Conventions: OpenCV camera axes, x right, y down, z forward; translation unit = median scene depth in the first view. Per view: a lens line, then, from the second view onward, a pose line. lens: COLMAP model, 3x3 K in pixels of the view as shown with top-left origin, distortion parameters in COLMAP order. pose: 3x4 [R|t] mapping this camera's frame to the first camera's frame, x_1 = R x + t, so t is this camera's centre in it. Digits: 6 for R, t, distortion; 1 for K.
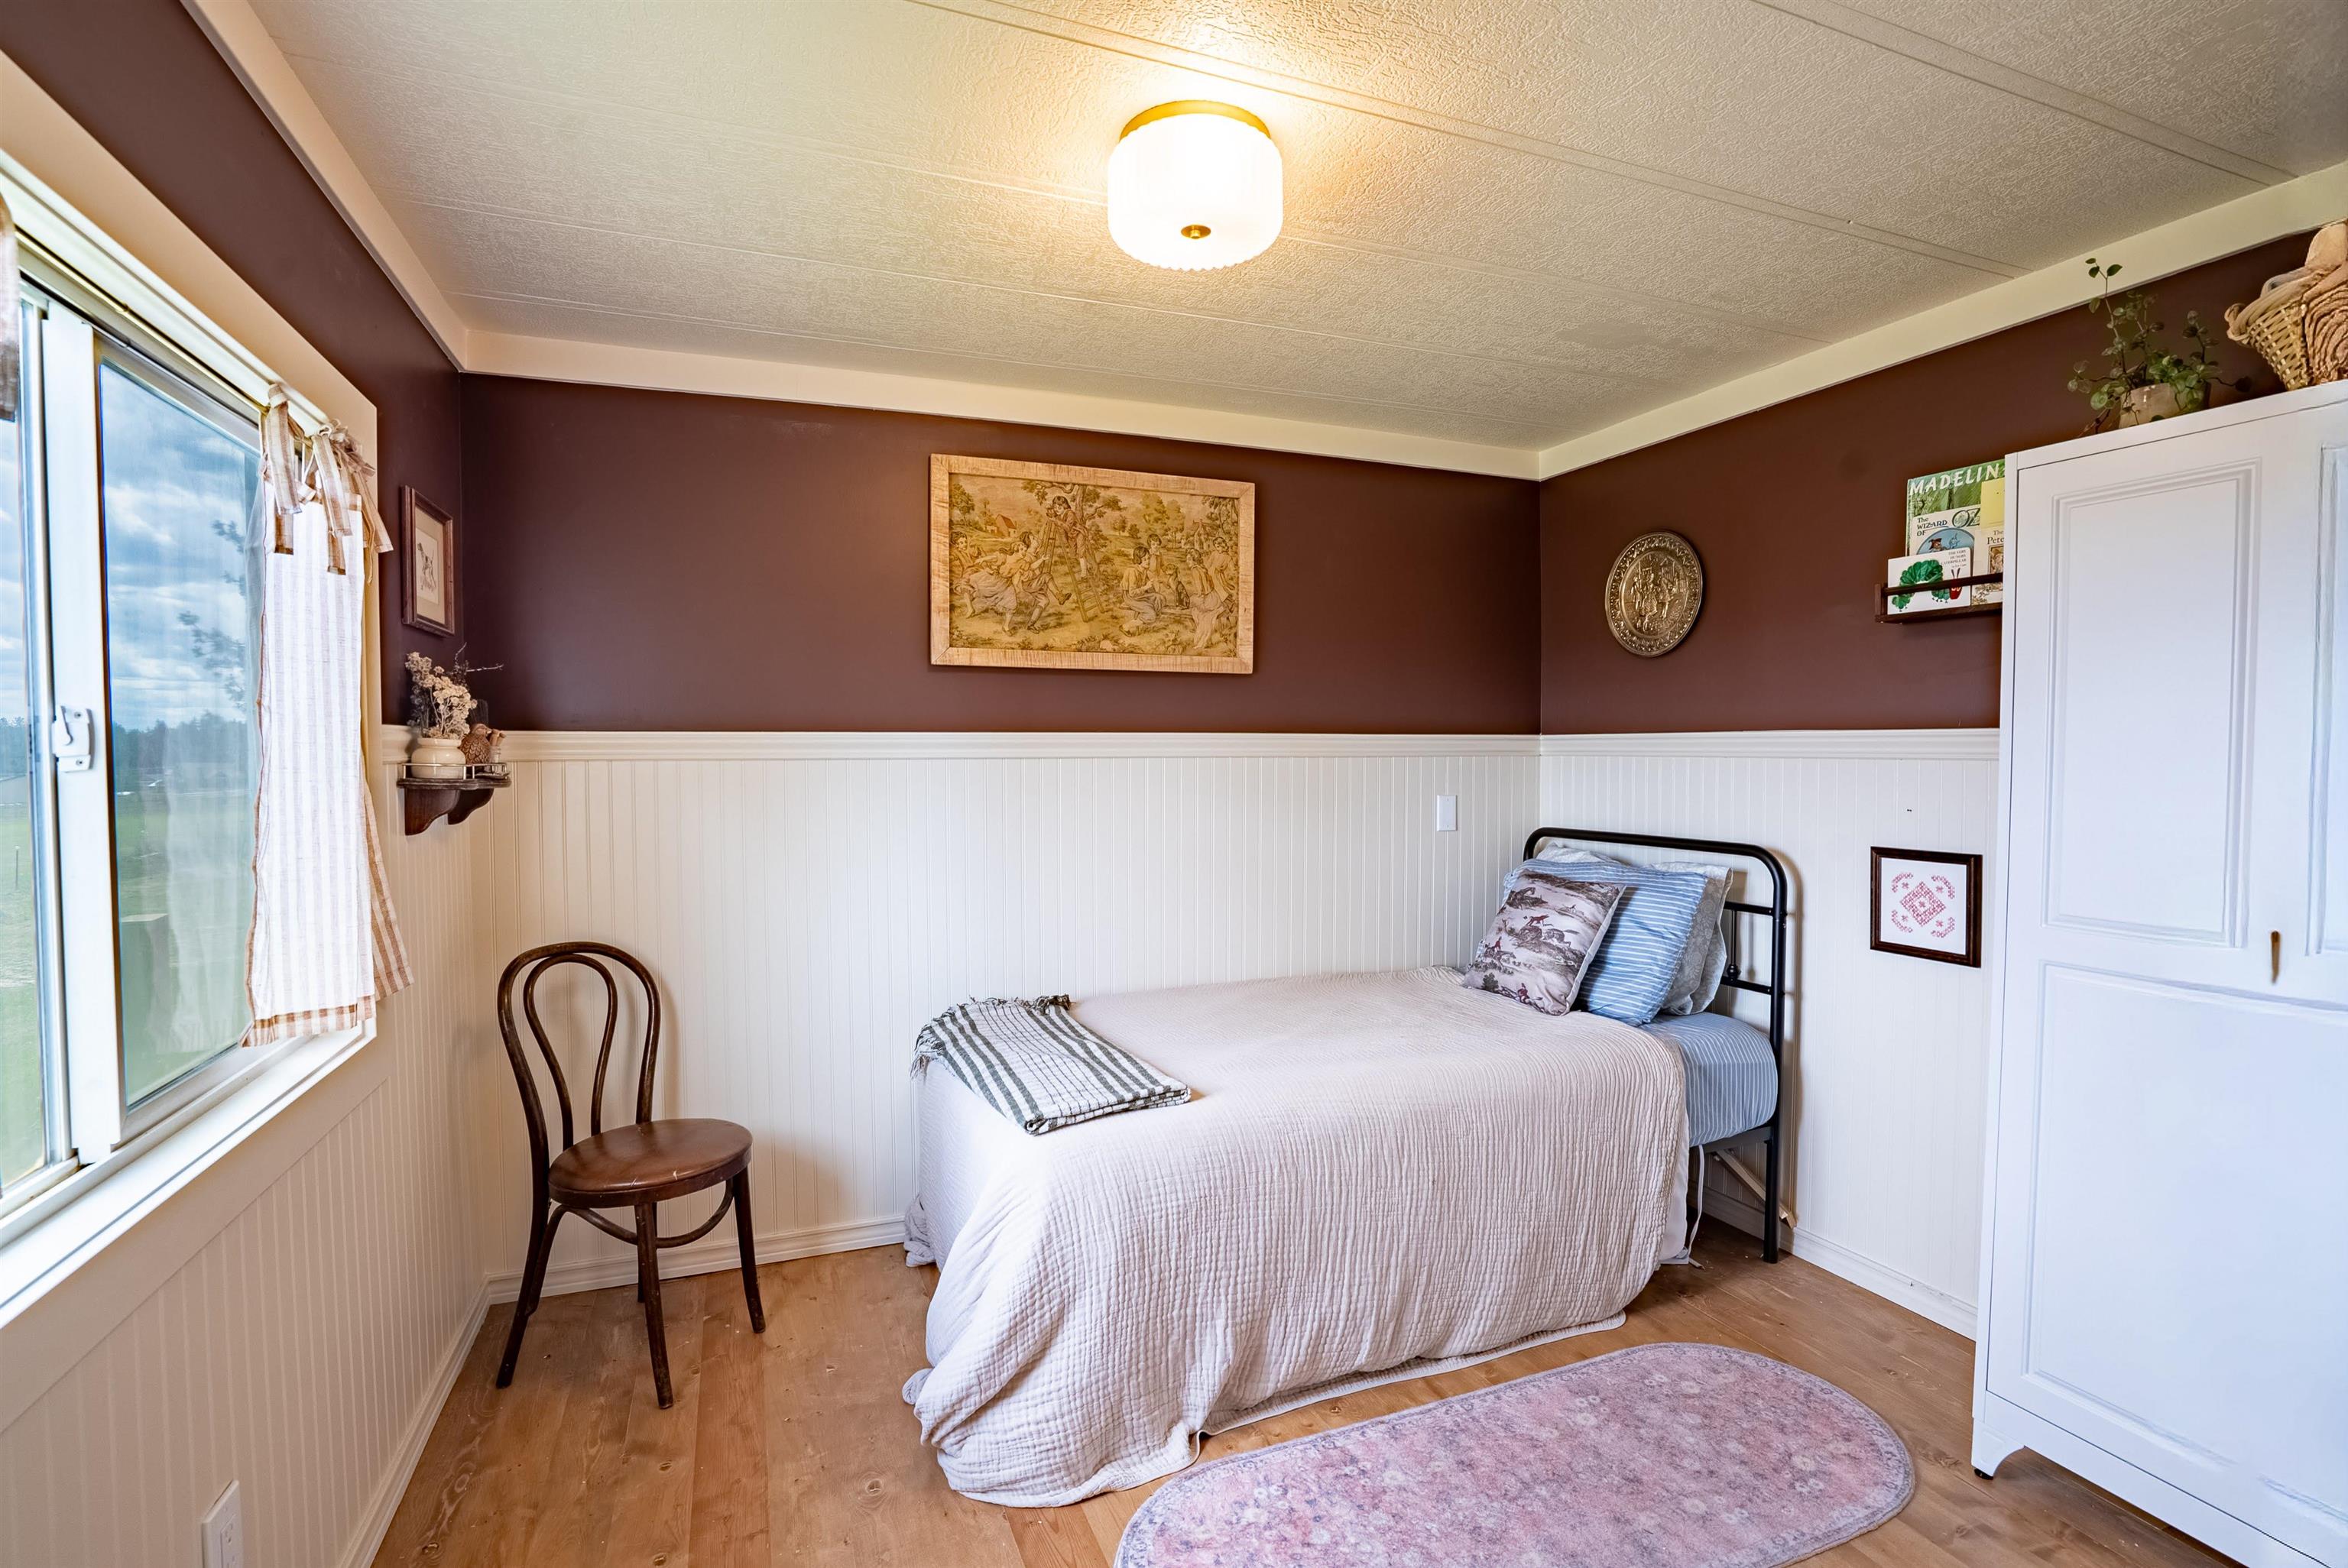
lens RADIAL K [[1108.3, 0, 1181.9], [0, 1108.3, 800.3], [0, 0, 1]] dist [-0.029823, 0.004960]
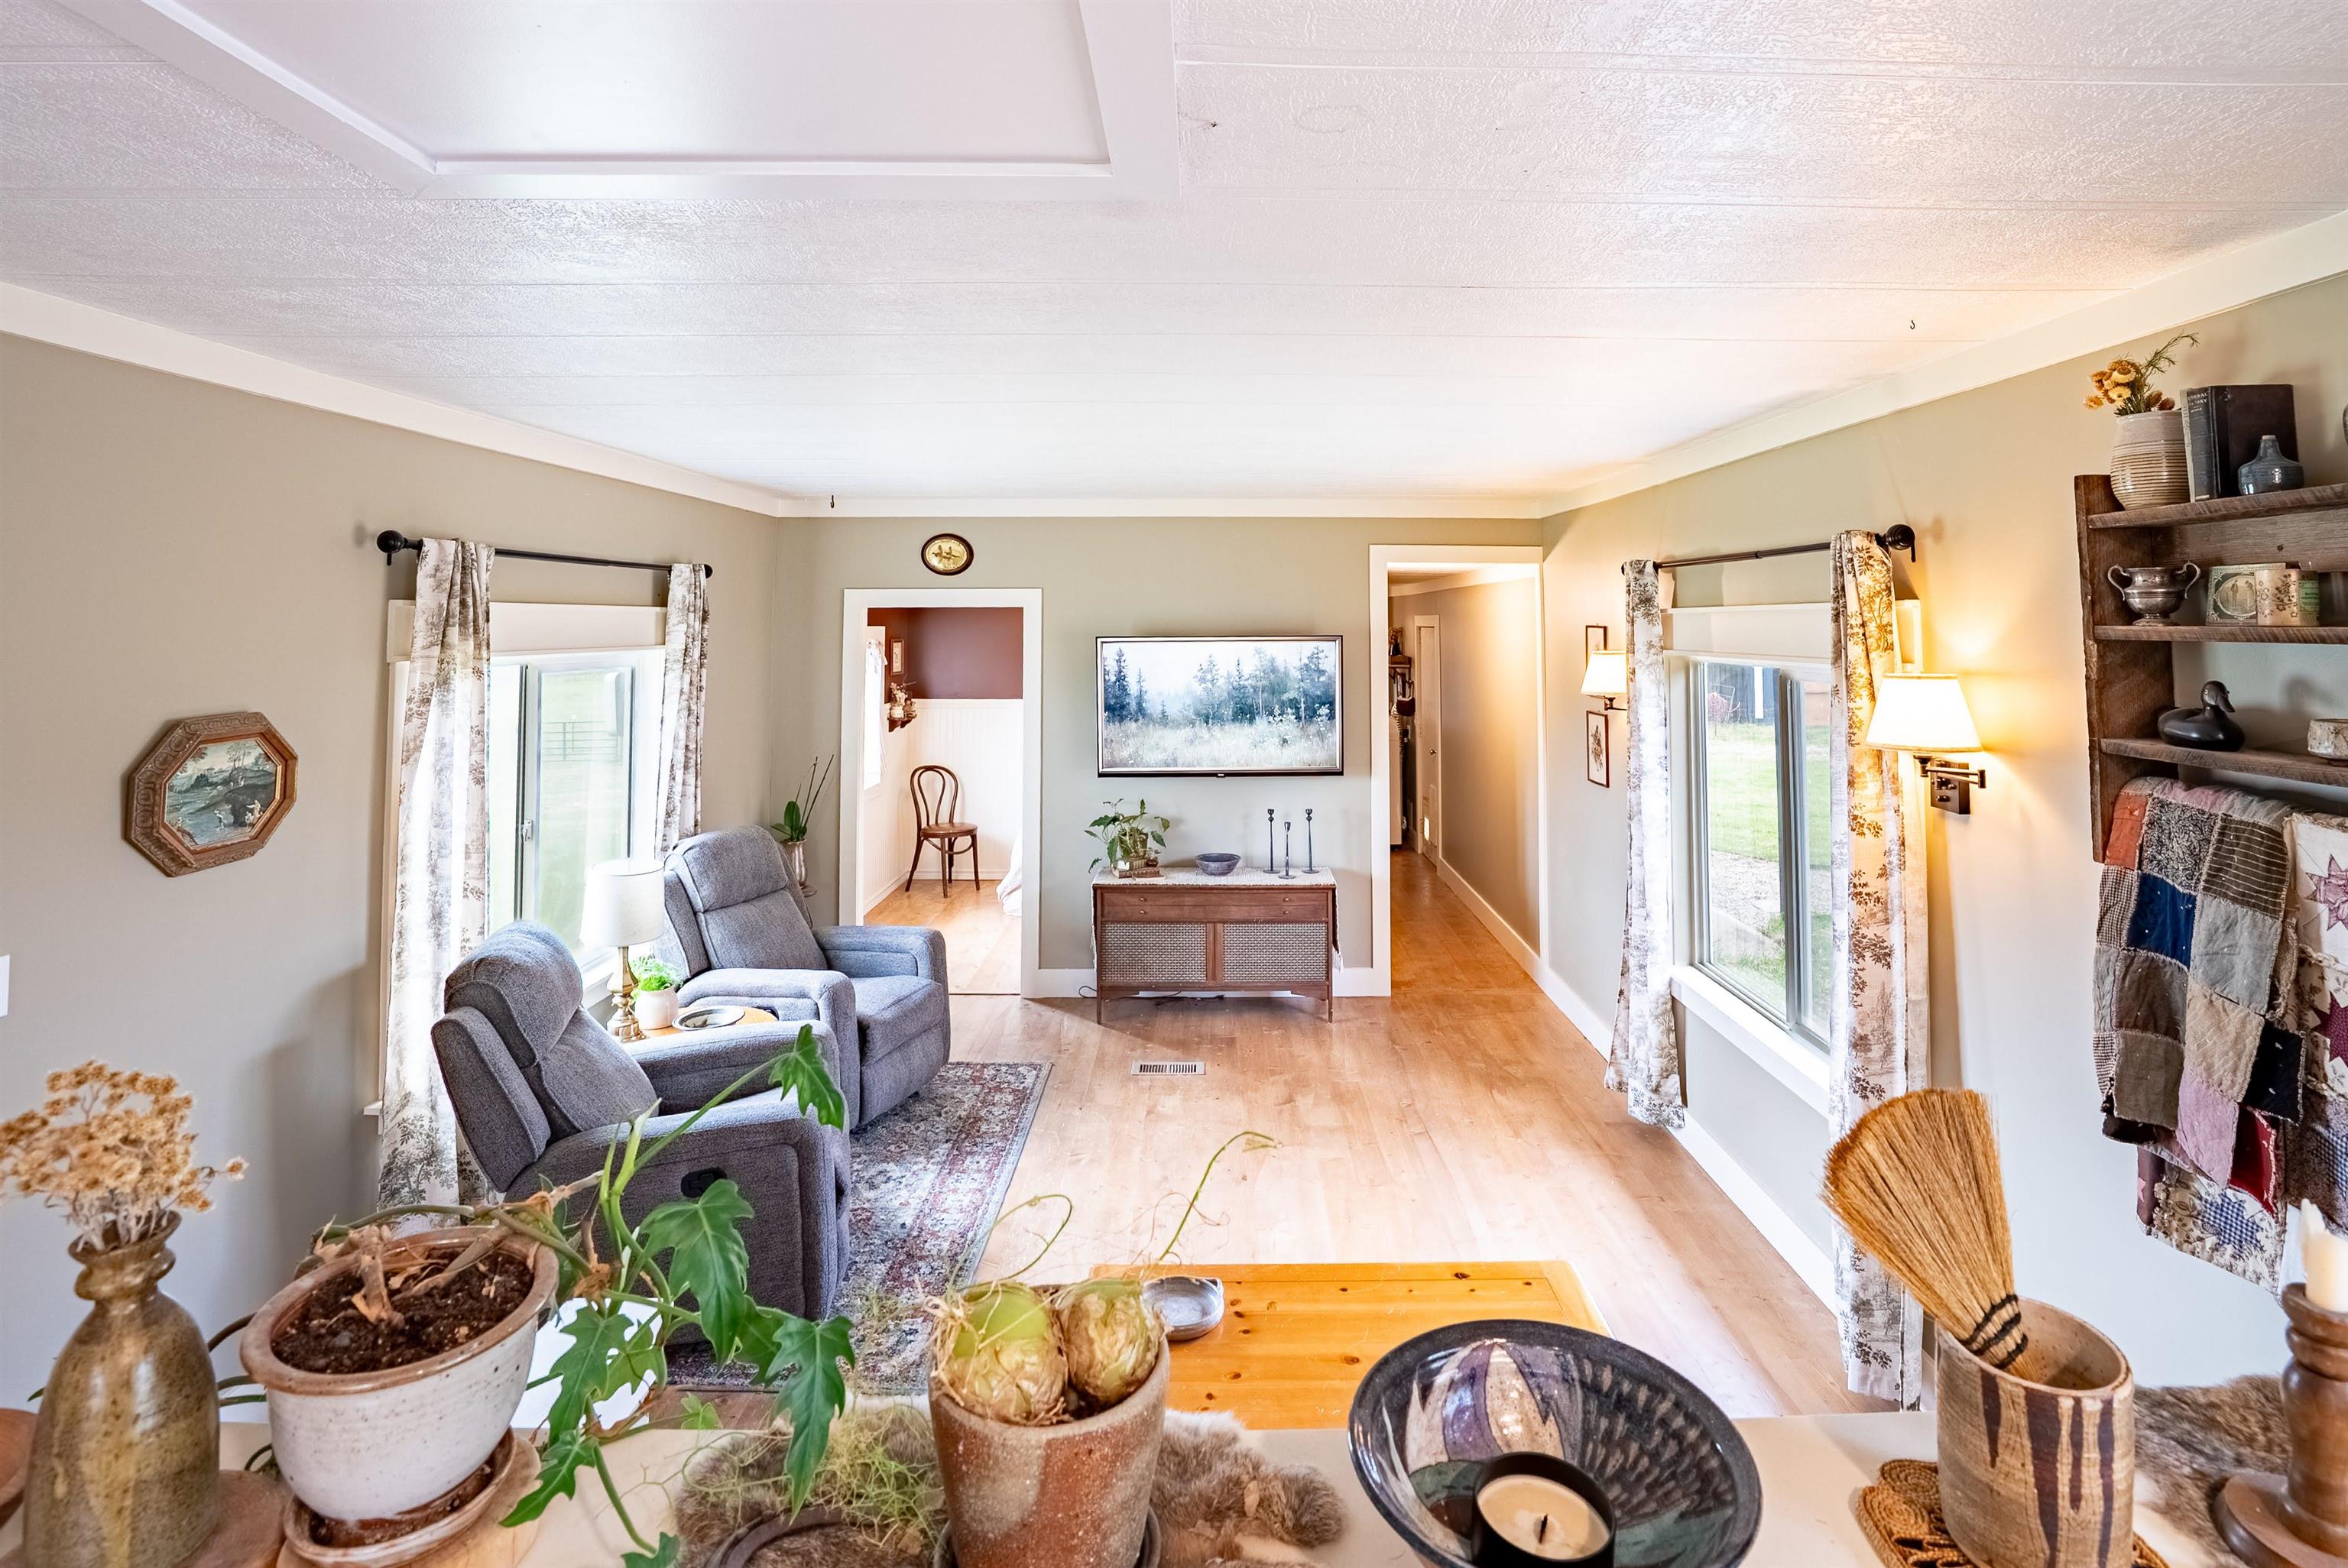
lens RADIAL K [[1108.3, 0, 1169.1], [0, 1108.3, 774.2], [0, 0, 1]] dist [-0.029823, 0.004960]
pose [[0.930227, 0.083124, -0.357447, 1.364919], [-0.051197, 0.993880, 0.097889, -0.216893], [0.363396, -0.072759, 0.928789, -1.923986]]
